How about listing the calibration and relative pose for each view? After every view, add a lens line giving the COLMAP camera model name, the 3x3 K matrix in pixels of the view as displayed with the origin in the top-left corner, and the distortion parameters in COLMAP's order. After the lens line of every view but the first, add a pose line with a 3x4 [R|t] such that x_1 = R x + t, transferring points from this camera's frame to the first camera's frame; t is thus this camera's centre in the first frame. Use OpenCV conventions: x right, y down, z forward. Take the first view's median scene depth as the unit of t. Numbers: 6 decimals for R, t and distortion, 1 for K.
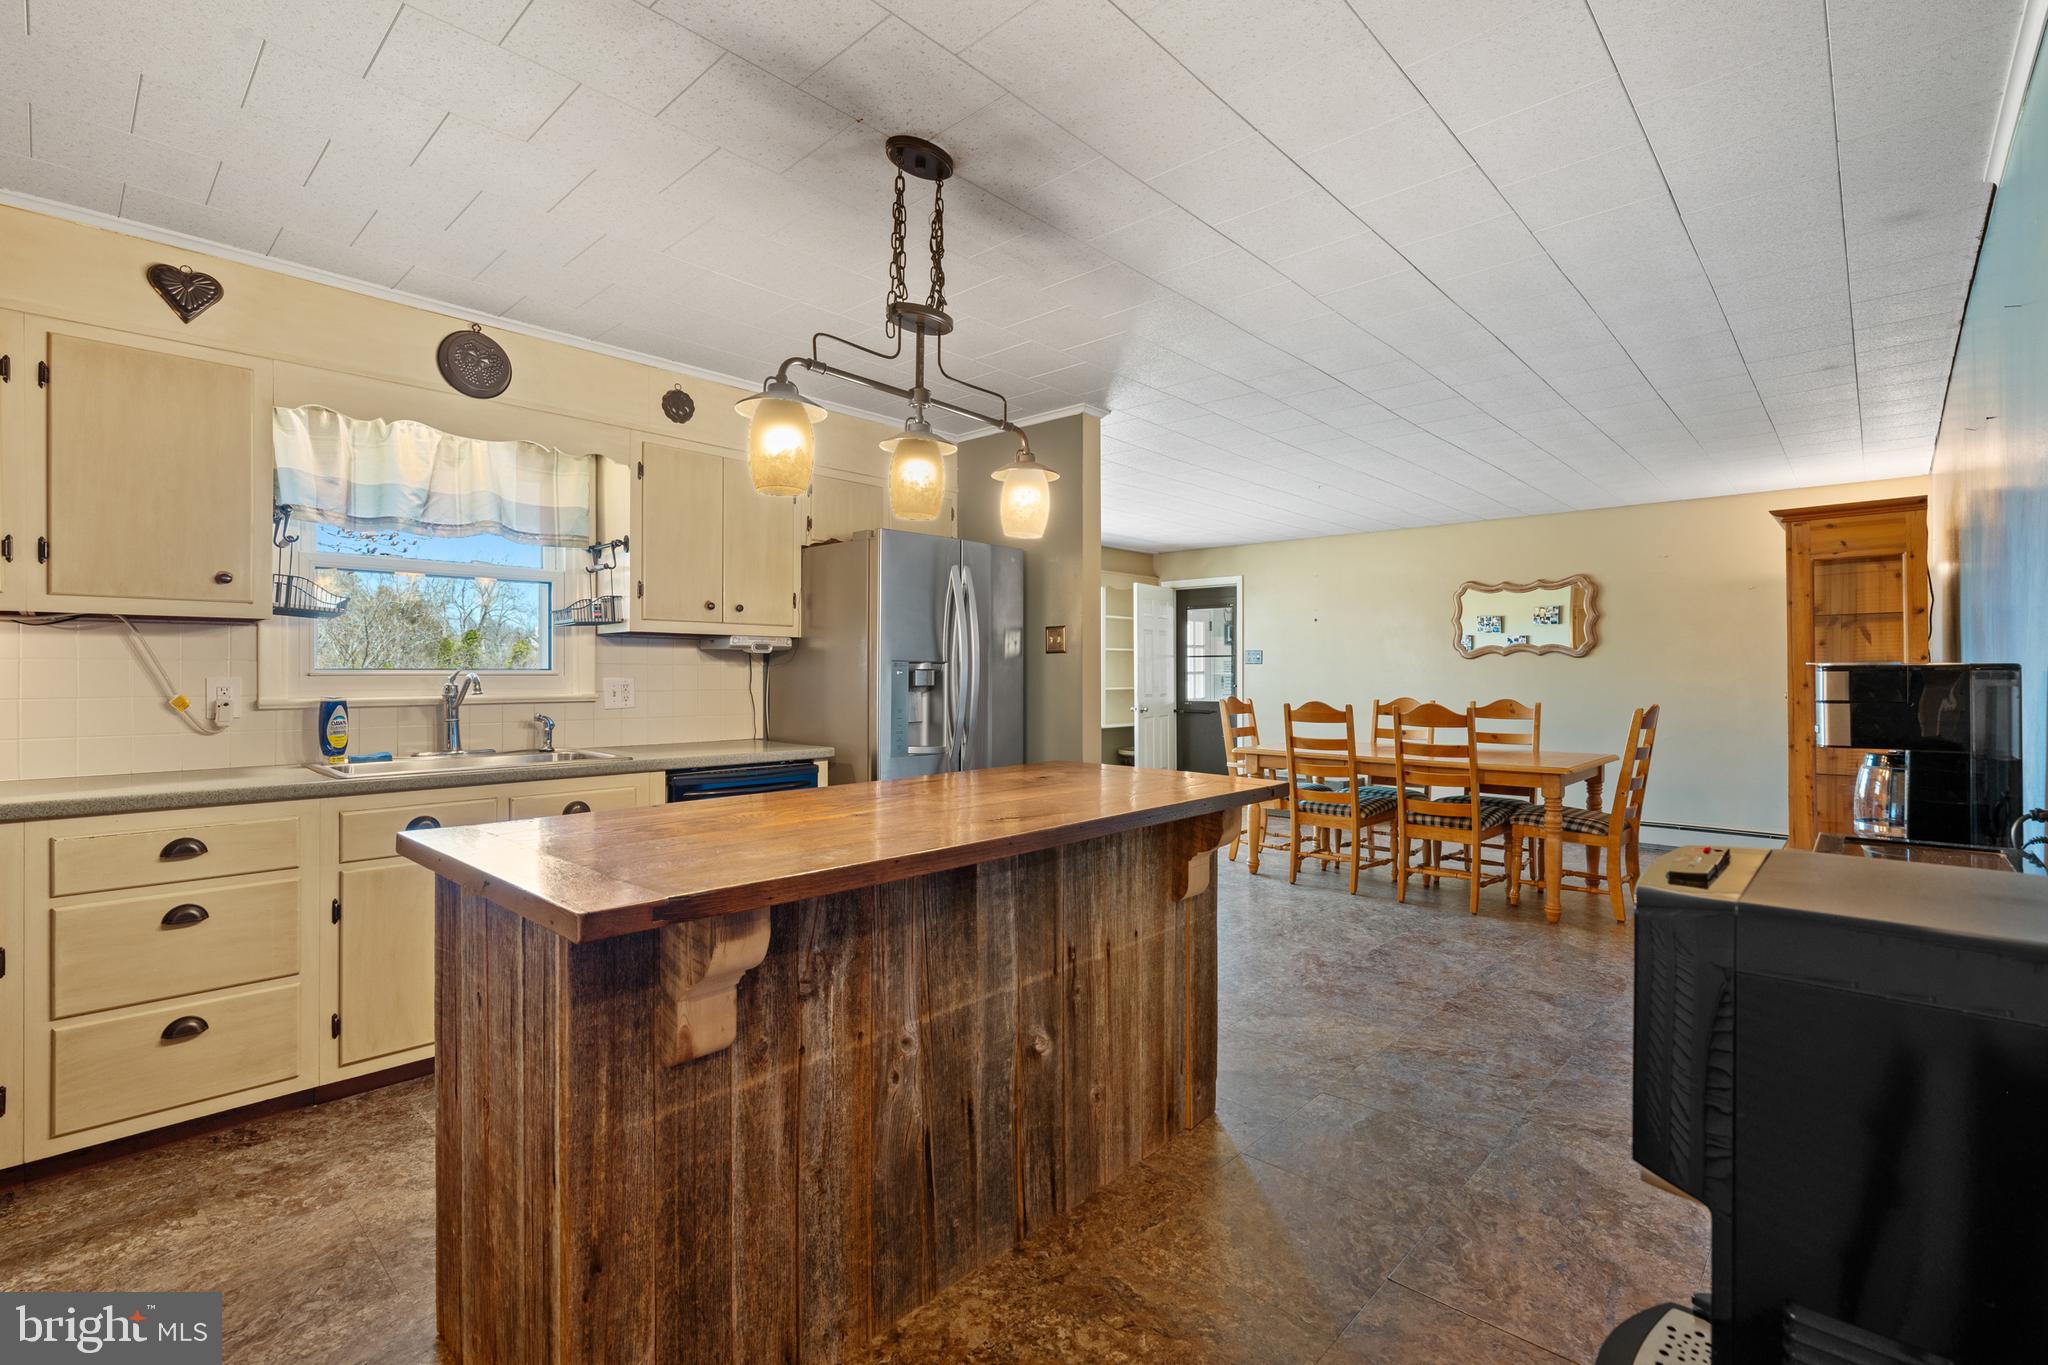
lens RADIAL K [[924.1, 0, 1015.5], [0, 924.1, 669.8], [0, 0, 1]] dist [-0.001612, 0.000522]
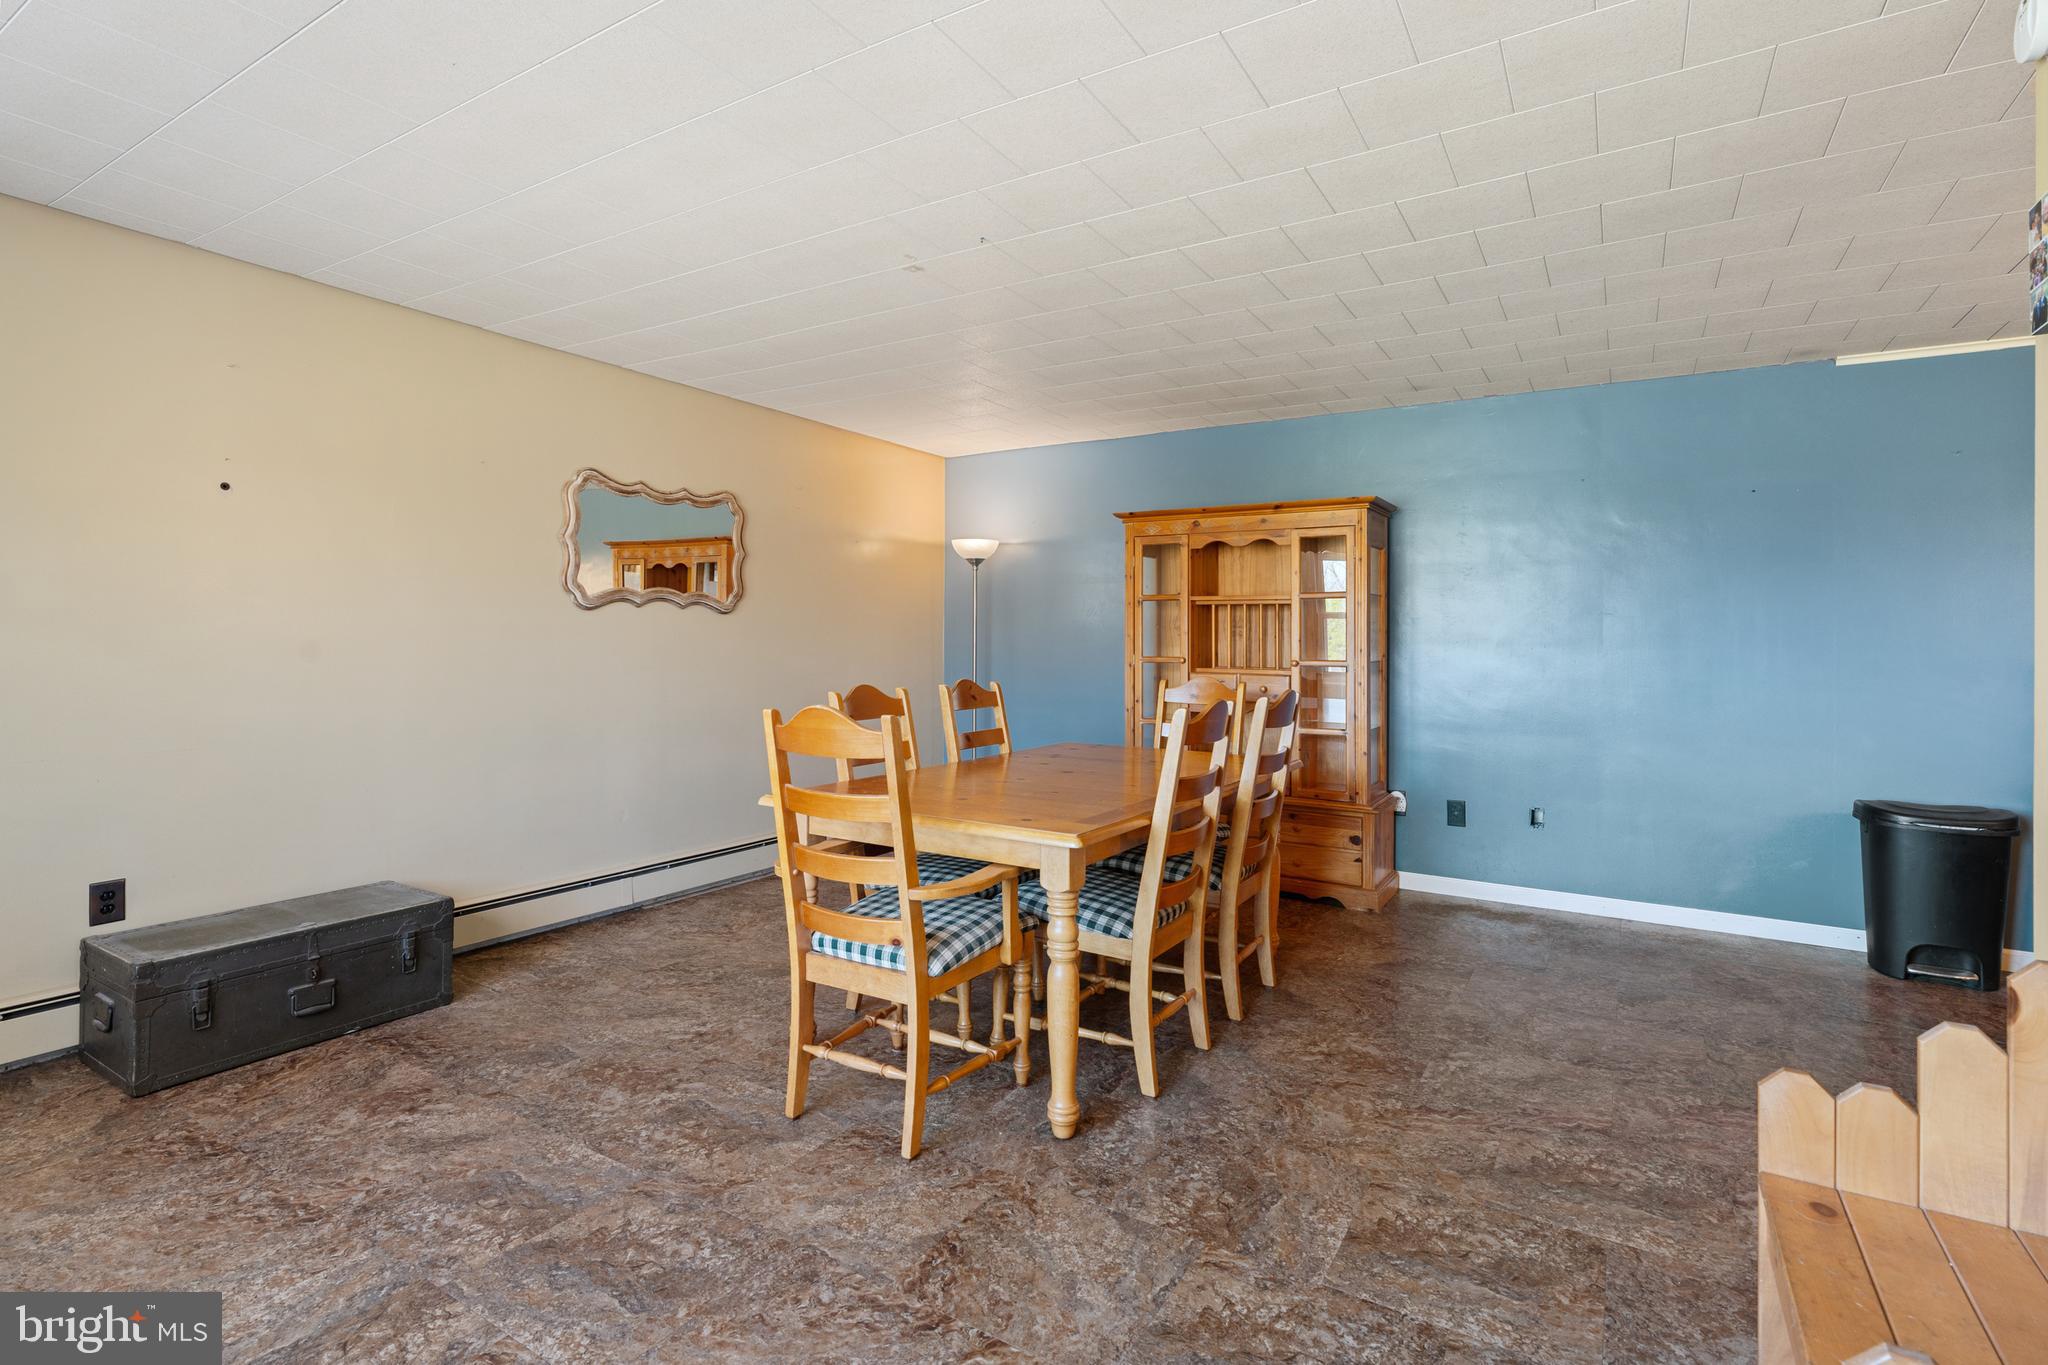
lens RADIAL K [[987.6, 0, 1021.6], [0, 987.6, 622.0], [0, 0, 1]] dist [-0.002294, -0.000042]
pose [[-0.194098, 0.015352, 0.980862, -0.270712], [-0.011601, 0.999772, -0.017944, 0.004910], [-0.980914, -0.014862, -0.193875, 1.791514]]
